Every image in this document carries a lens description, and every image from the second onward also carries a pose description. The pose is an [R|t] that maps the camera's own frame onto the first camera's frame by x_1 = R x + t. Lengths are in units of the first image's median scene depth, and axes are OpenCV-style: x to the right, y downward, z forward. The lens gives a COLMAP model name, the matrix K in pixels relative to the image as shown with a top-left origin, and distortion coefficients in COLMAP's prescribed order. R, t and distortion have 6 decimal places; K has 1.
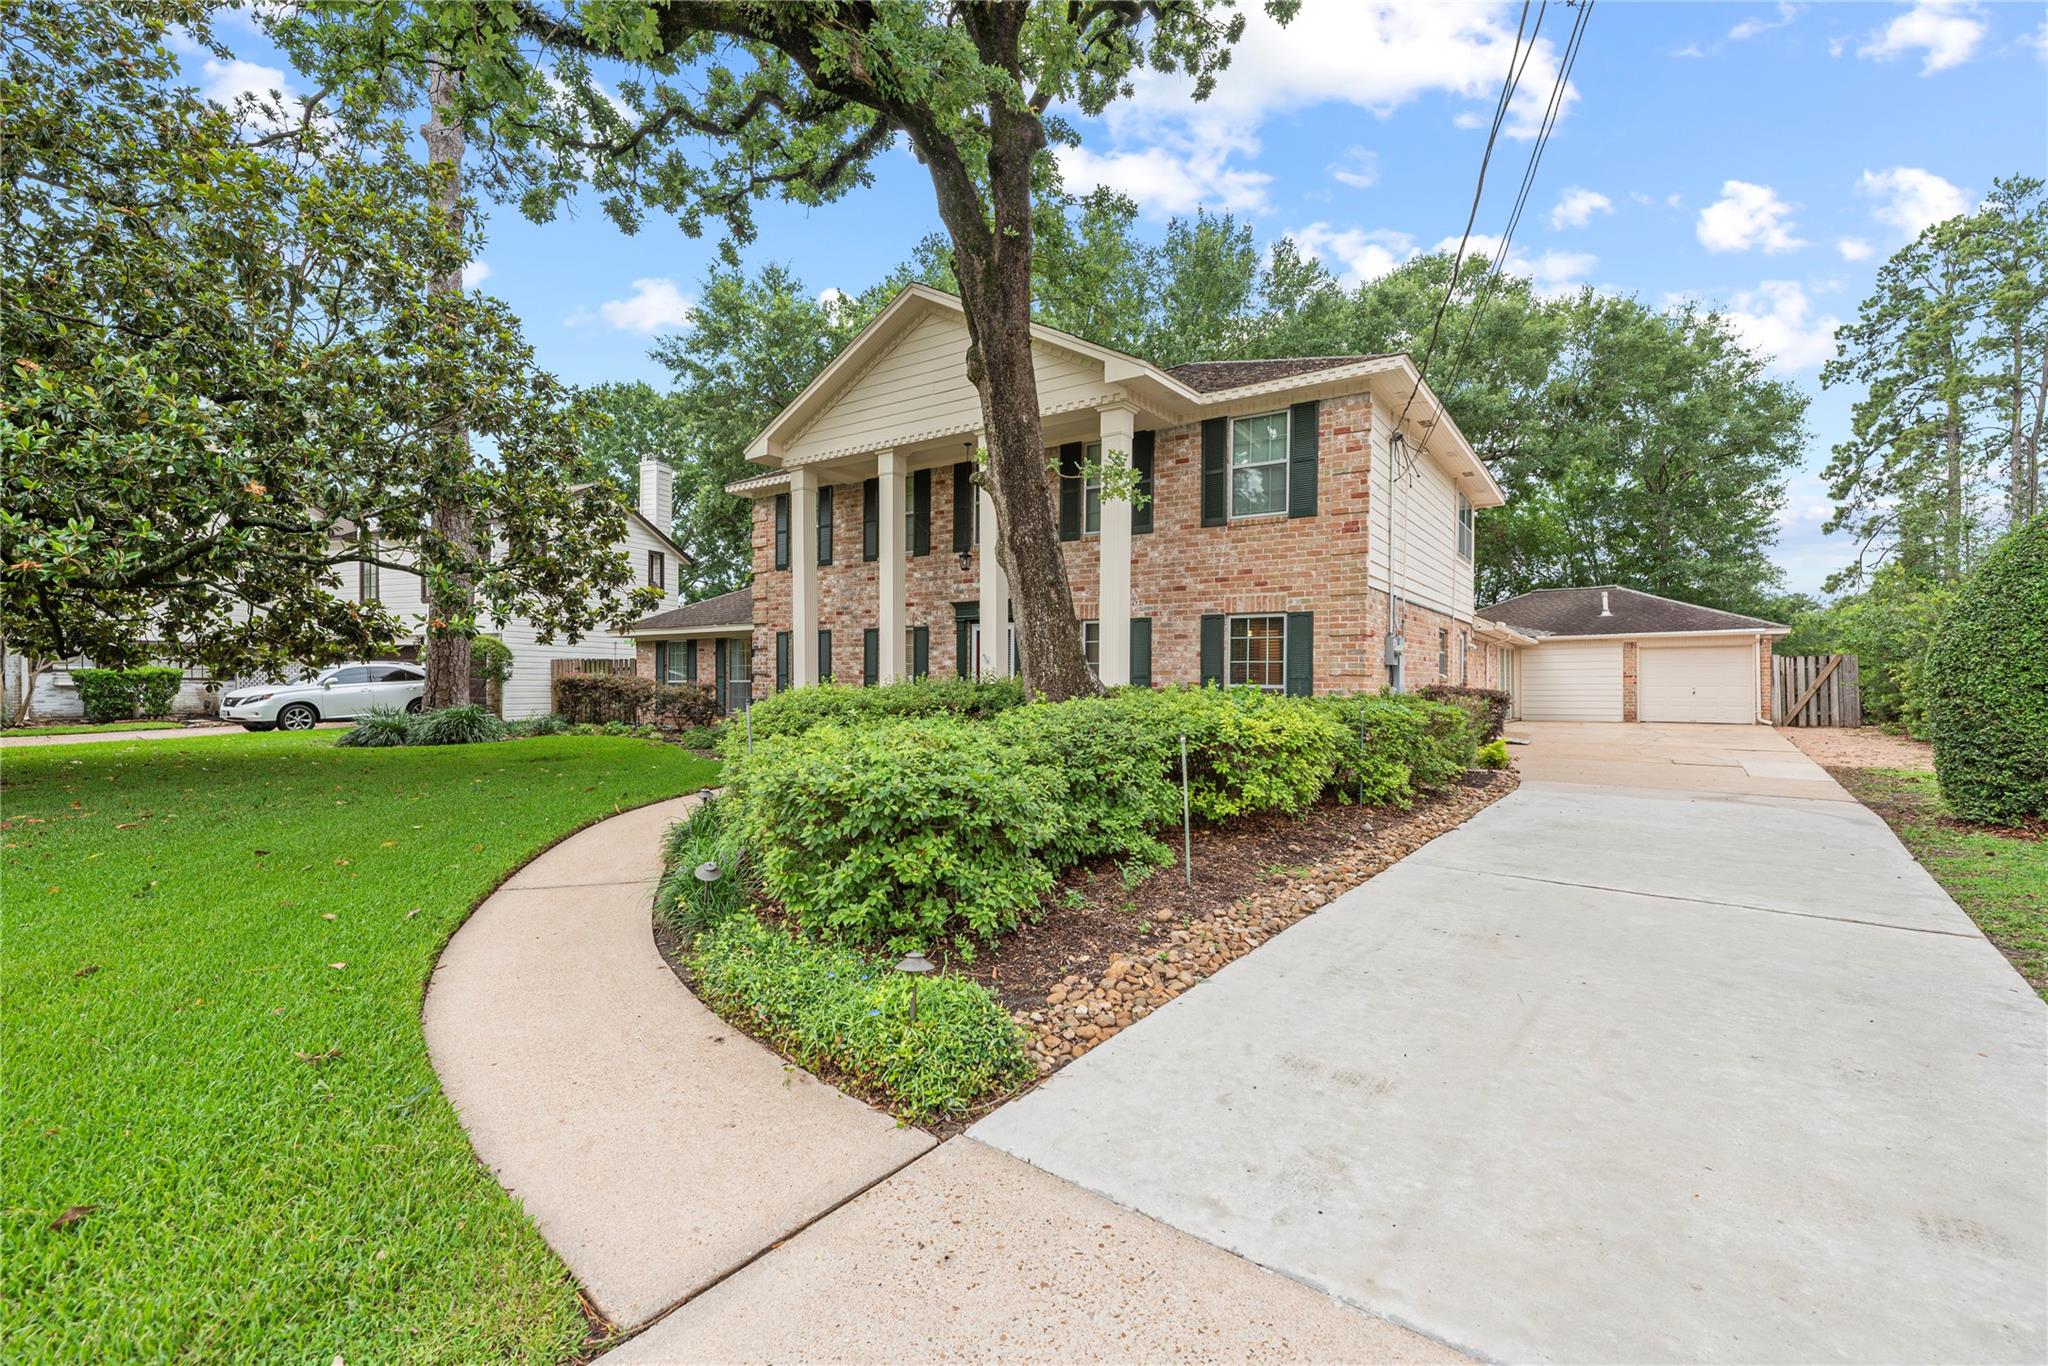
lens RADIAL K [[875.0, 0, 1013.5], [0, 875.0, 694.3], [0, 0, 1]] dist [-0.001294, 0.000212]
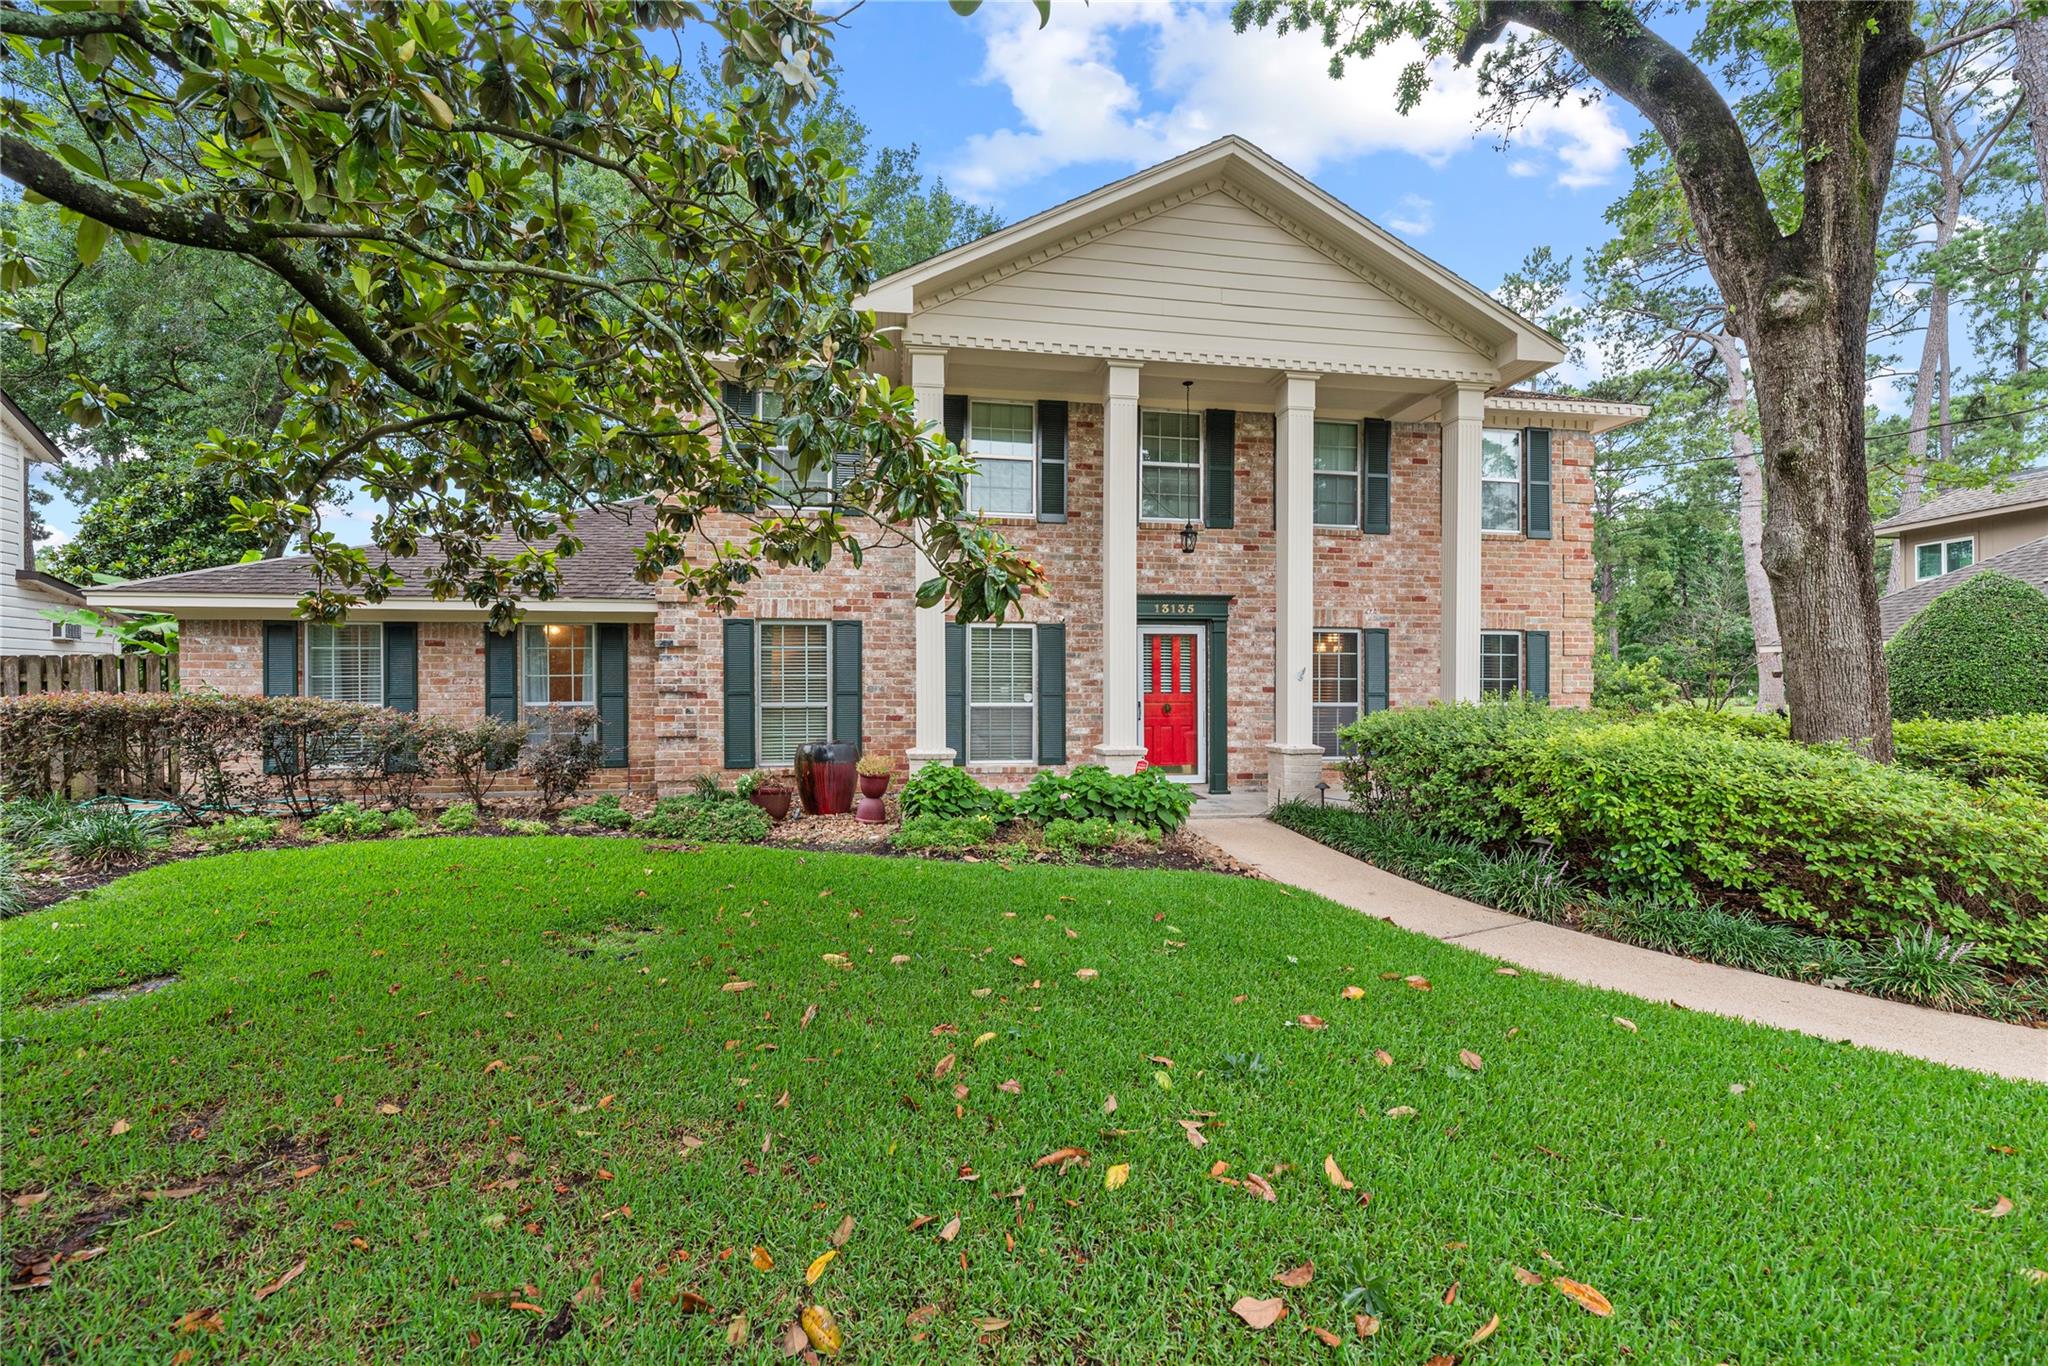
lens RADIAL K [[839.2, 0, 1019.9], [0, 839.2, 691.3], [0, 0, 1]] dist [-0.001106, 0.000246]
pose [[0.714310, -0.011119, 0.699741, -0.433489], [0.013725, 0.999904, 0.001877, -0.018413], [-0.699694, 0.008263, 0.714394, 0.393711]]
